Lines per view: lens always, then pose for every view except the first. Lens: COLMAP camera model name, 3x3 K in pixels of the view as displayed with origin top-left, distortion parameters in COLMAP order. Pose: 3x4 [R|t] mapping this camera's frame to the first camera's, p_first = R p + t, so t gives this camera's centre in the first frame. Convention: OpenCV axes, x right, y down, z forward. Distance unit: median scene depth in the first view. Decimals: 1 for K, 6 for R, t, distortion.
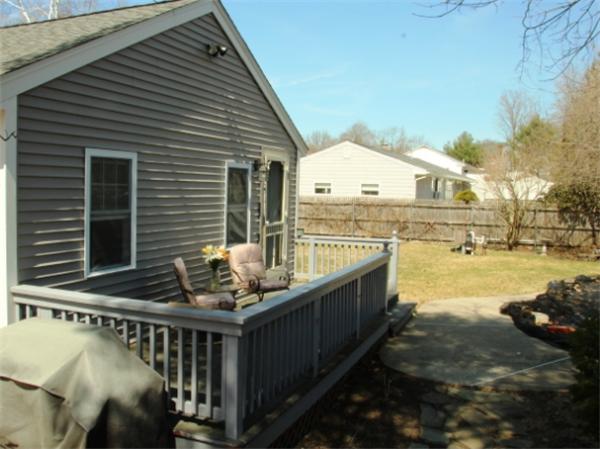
lens RADIAL K [[539.5, 0, 299.5], [0, 539.5, 224.4], [0, 0, 1]] dist [-0.076260, -0.000870]
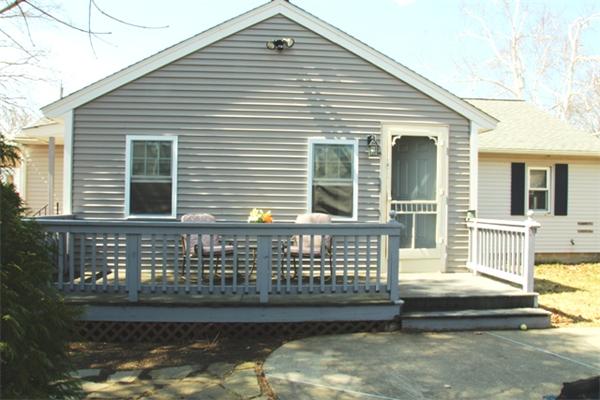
lens RADIAL K [[500.9, 0, 300.1], [0, 500.9, 199.6], [0, 0, 1]] dist [-0.110069, -0.003815]
pose [[0.508253, -0.000635, -0.861208, 0.806042], [-0.057797, 0.997720, -0.034845, 0.049327], [0.859266, 0.067485, 0.507058, 0.515107]]
